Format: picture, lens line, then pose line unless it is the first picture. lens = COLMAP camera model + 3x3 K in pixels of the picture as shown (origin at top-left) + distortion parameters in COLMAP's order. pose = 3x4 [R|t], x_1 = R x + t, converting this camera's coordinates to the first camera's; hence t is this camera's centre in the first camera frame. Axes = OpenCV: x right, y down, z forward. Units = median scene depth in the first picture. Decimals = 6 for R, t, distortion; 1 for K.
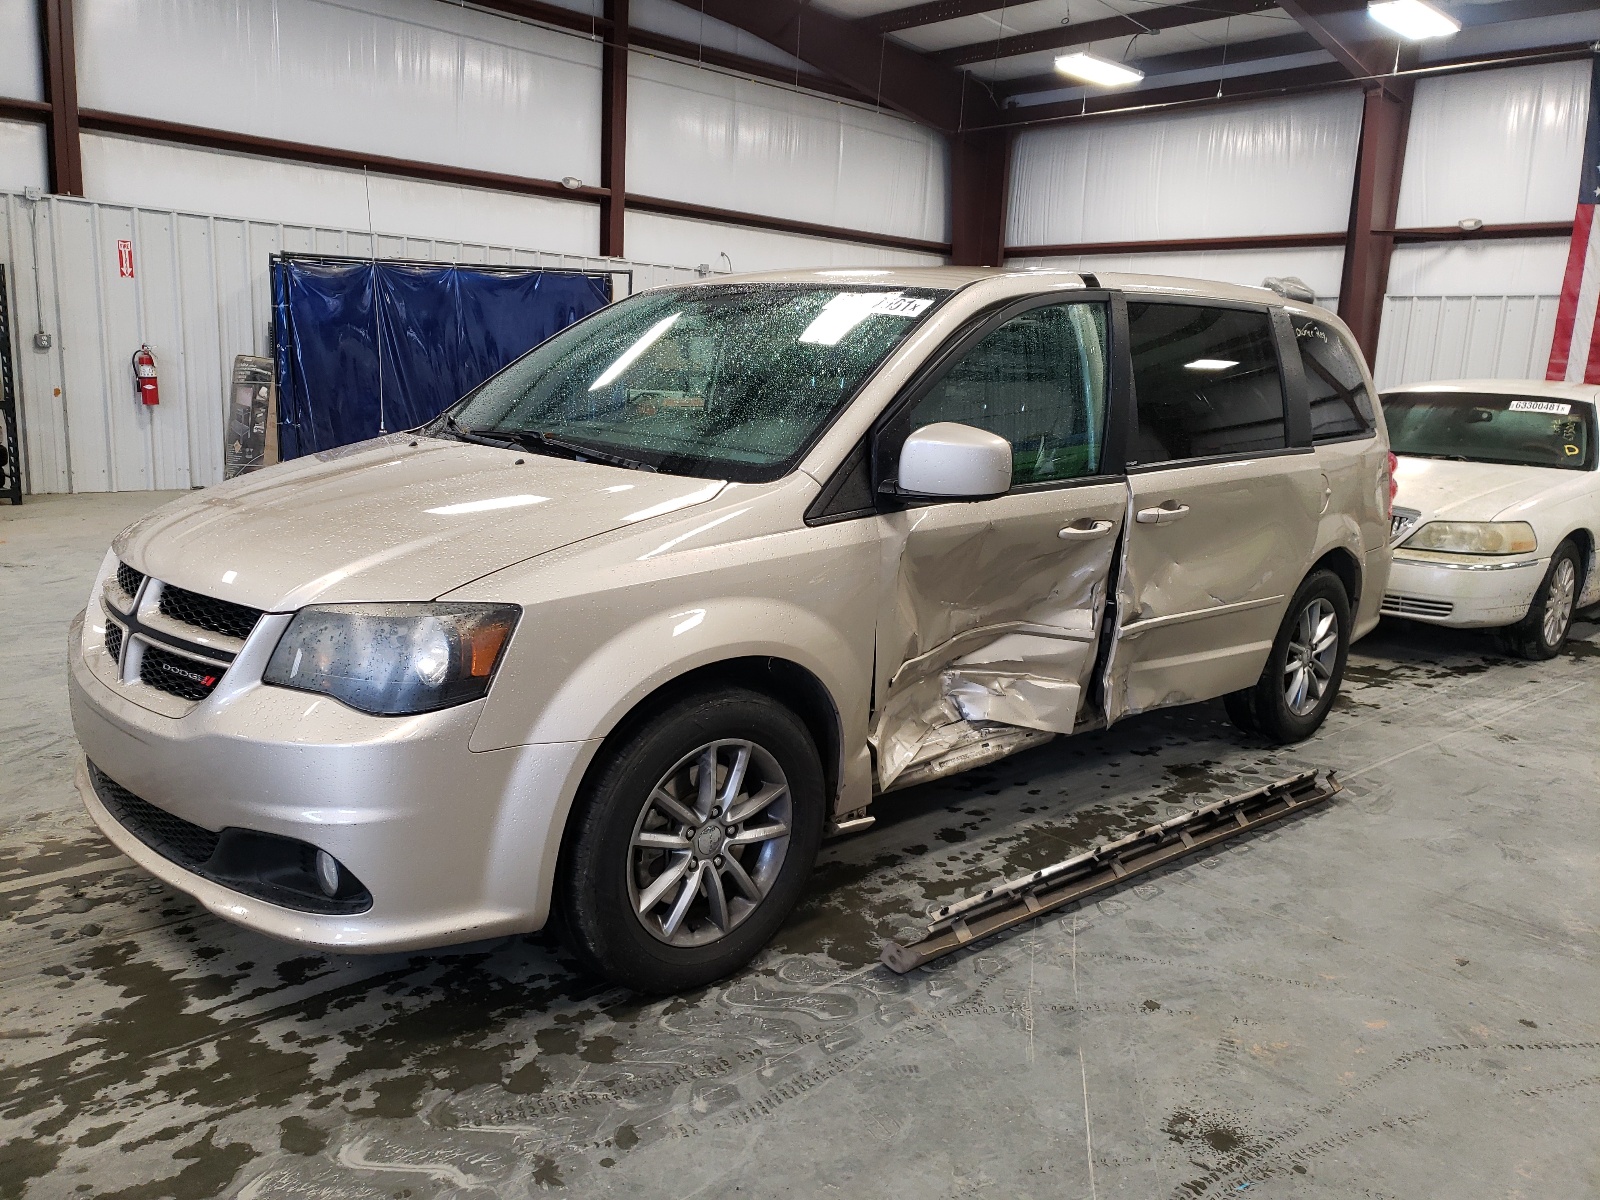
lens RADIAL K [[1239.7, 0, 787.6], [0, 1239.7, 601.9], [0, 0, 1]] dist [0.003898, 0.015722]
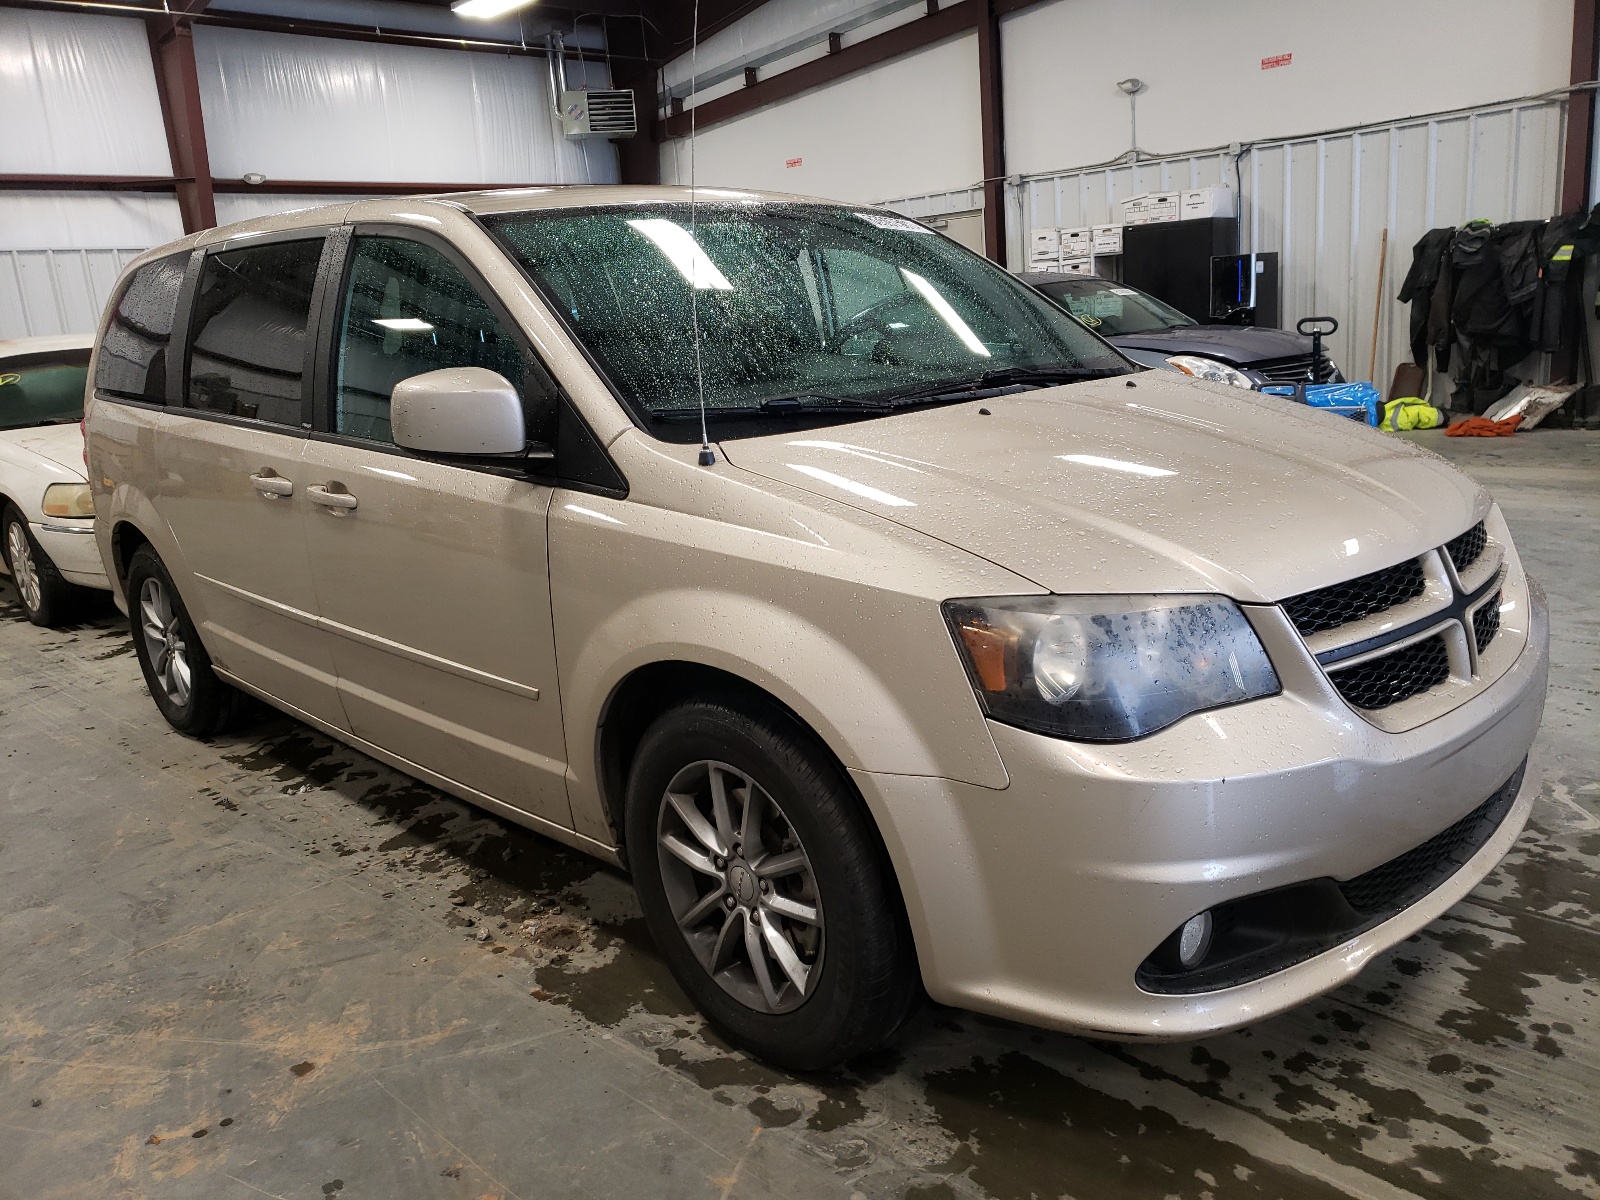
lens RADIAL K [[1239.7, 0, 801.5], [0, 1239.7, 599.6], [0, 0, 1]] dist [0.003898, 0.015722]
pose [[-0.003898, -0.280020, 0.959986, -0.863749], [0.264249, 0.925581, 0.271057, -0.212691], [-0.964447, 0.254732, 0.070387, 0.903708]]
